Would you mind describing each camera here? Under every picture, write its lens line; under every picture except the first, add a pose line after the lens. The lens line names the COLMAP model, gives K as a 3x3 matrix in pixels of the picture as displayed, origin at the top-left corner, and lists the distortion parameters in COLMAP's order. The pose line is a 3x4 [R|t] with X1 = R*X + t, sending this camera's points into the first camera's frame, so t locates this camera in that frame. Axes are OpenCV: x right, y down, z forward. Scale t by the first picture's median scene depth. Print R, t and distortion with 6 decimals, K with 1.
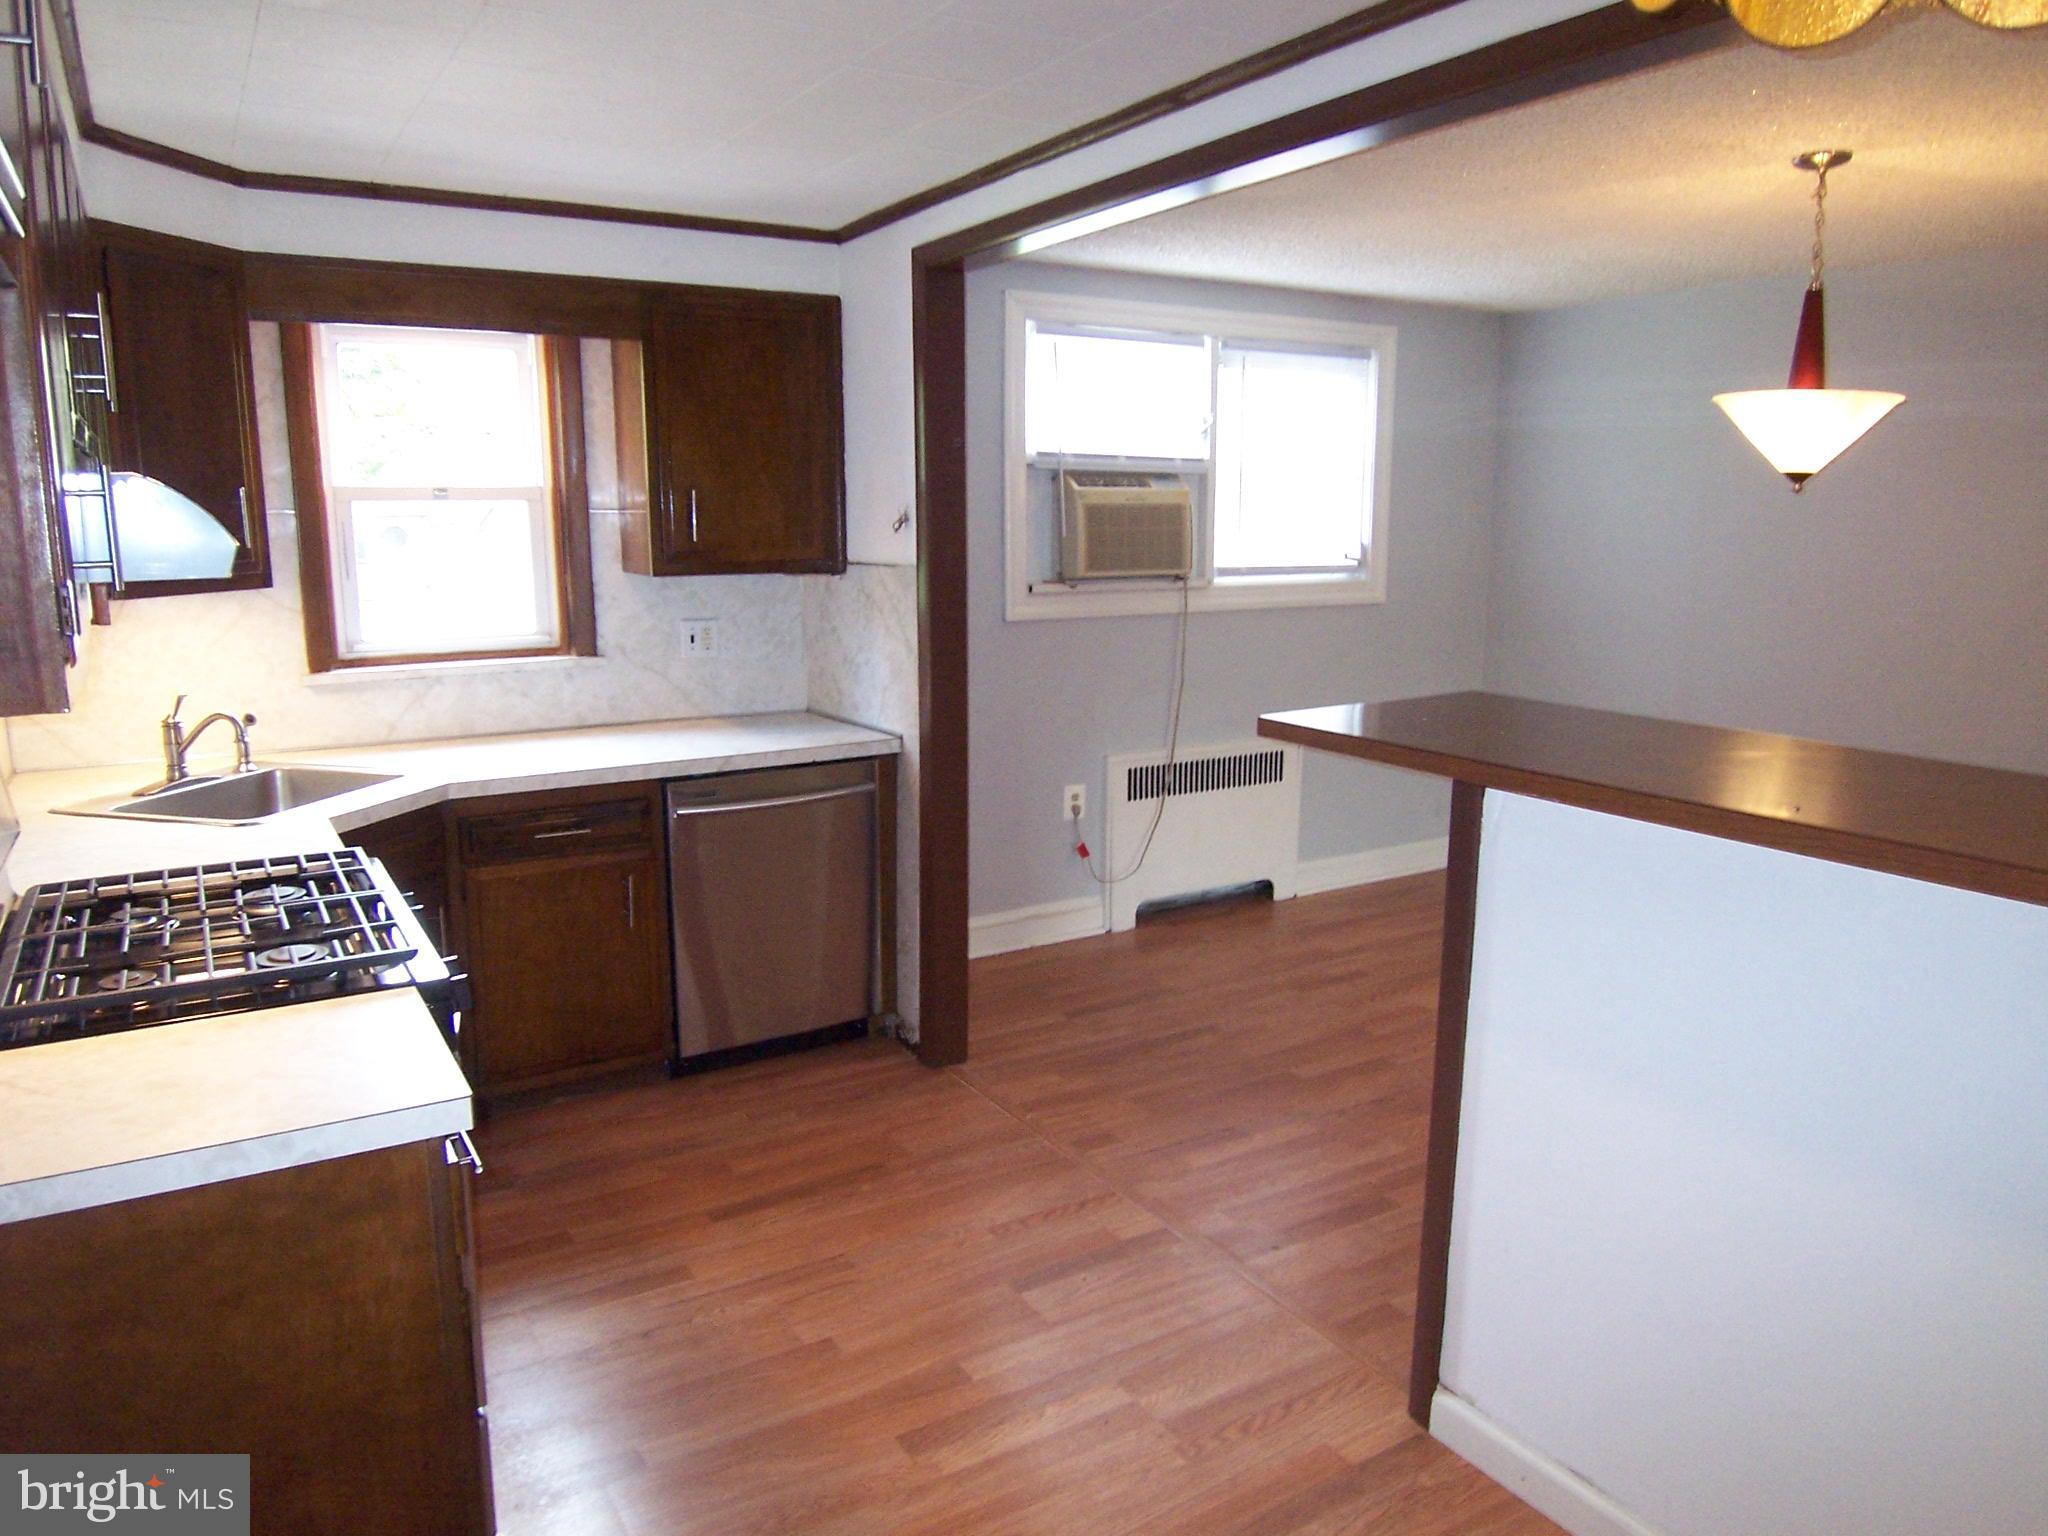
lens RADIAL K [[1377.8, 0, 1007.6], [0, 1377.8, 760.6], [0, 0, 1]] dist [-0.037929, -0.005115]
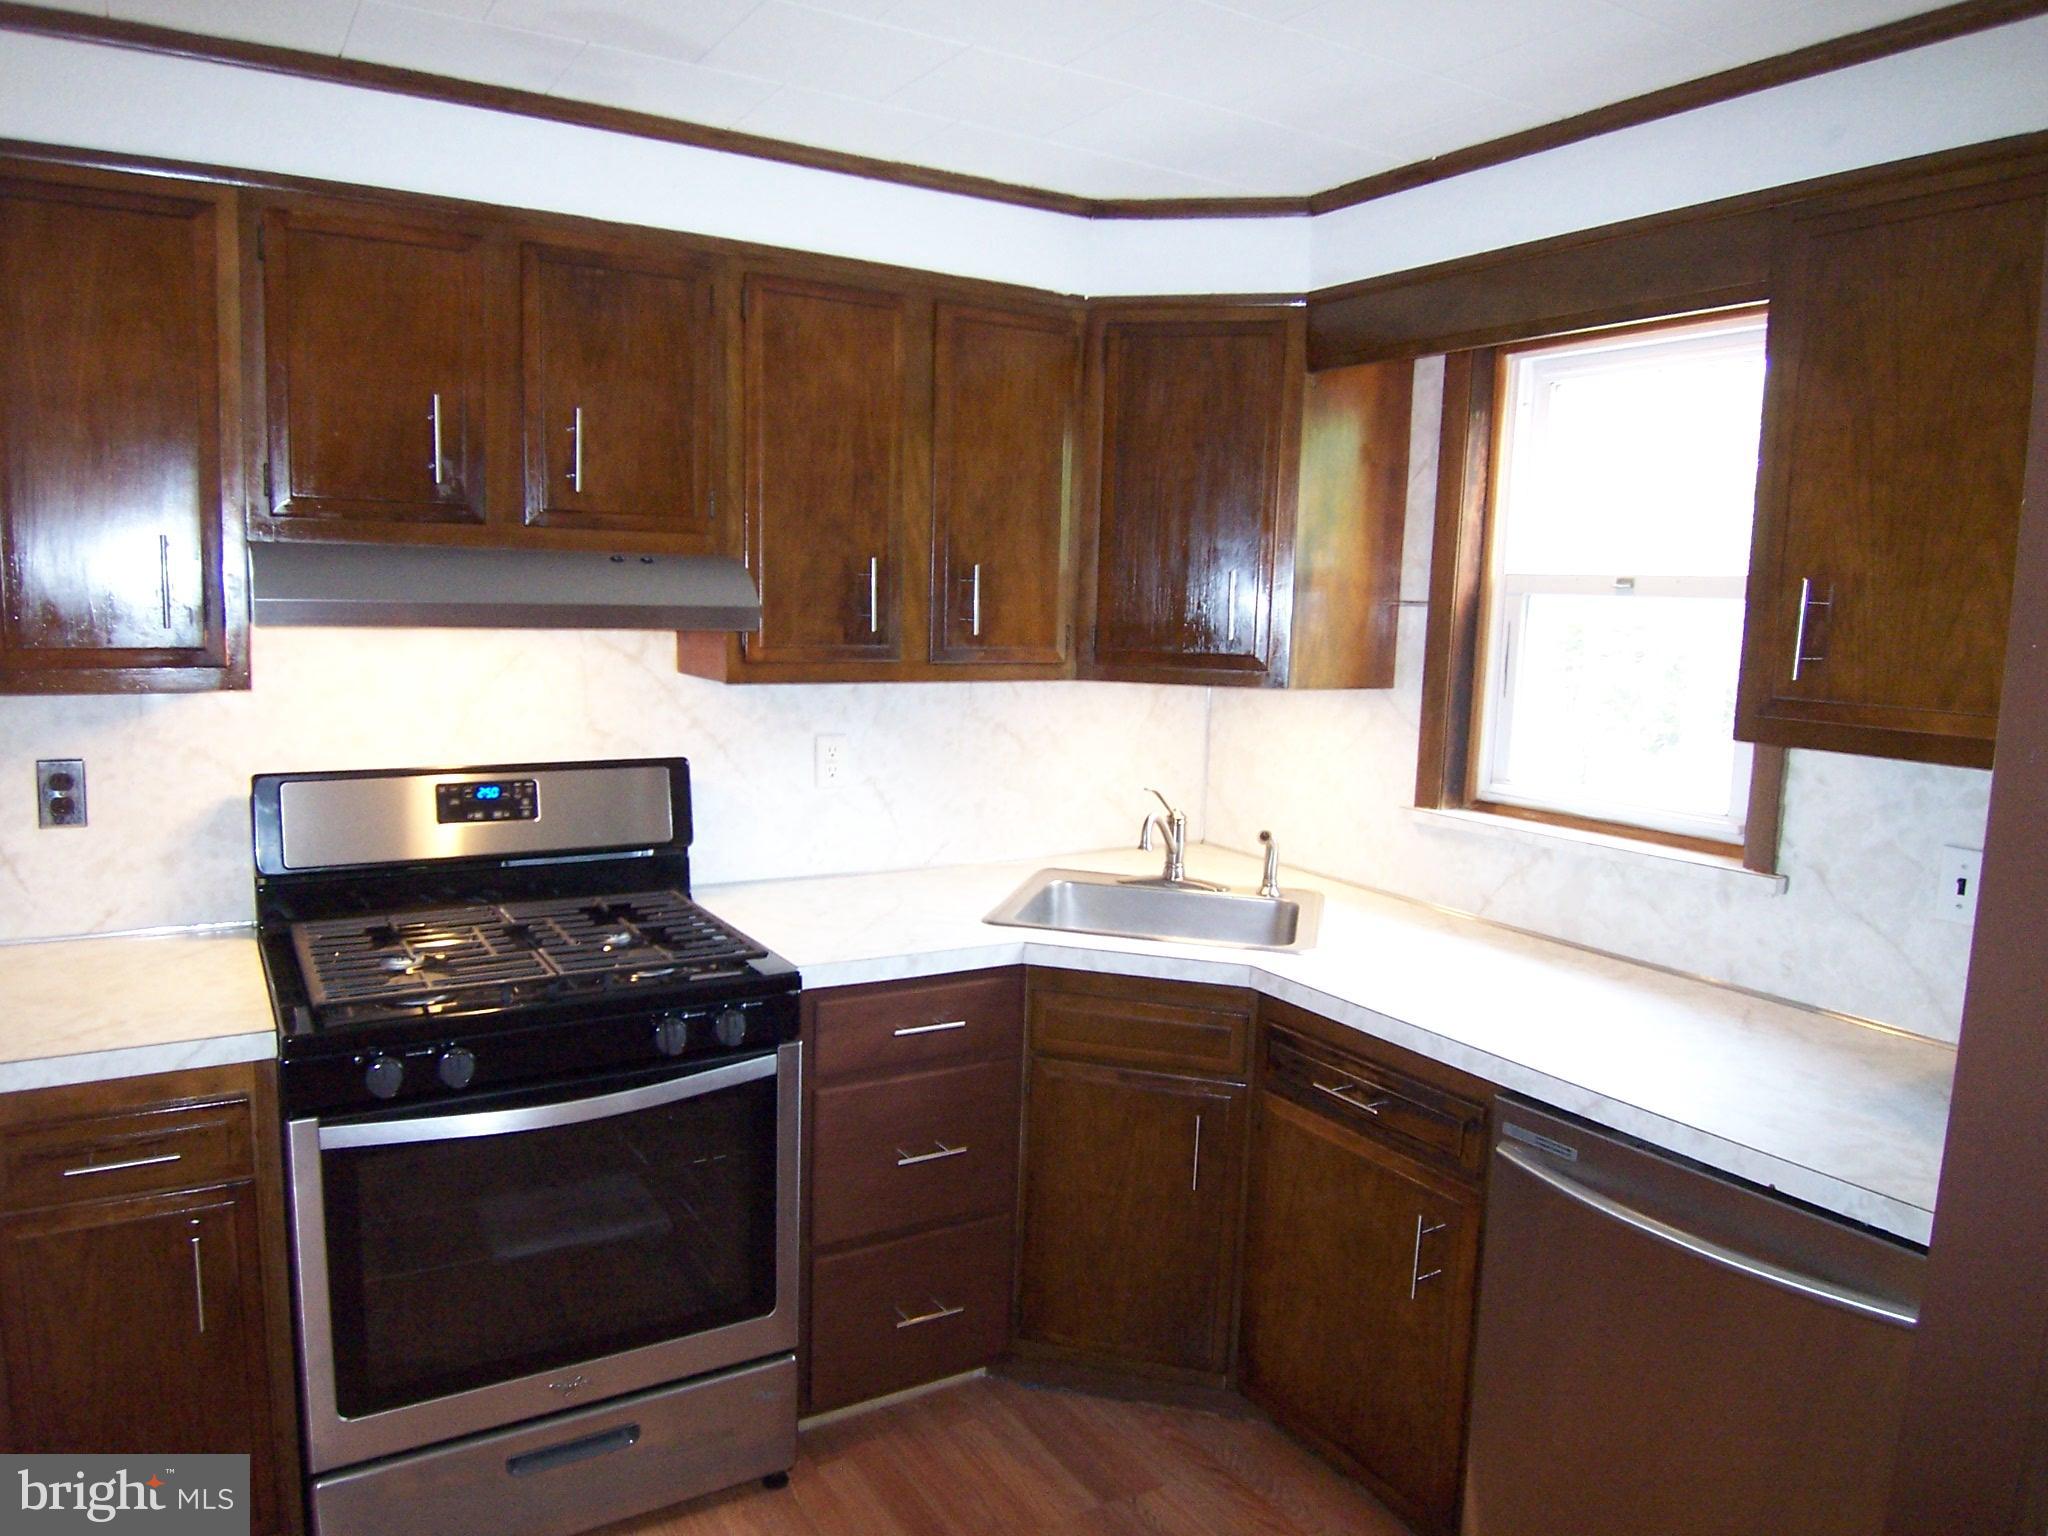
lens RADIAL K [[1377.8, 0, 1007.6], [0, 1377.8, 760.6], [0, 0, 1]] dist [-0.037929, -0.005115]
pose [[-0.004285, 0.121137, -0.992627, 0.242464], [-0.212189, 0.969921, 0.119282, -0.117210], [0.977219, 0.211136, 0.021548, 0.649773]]
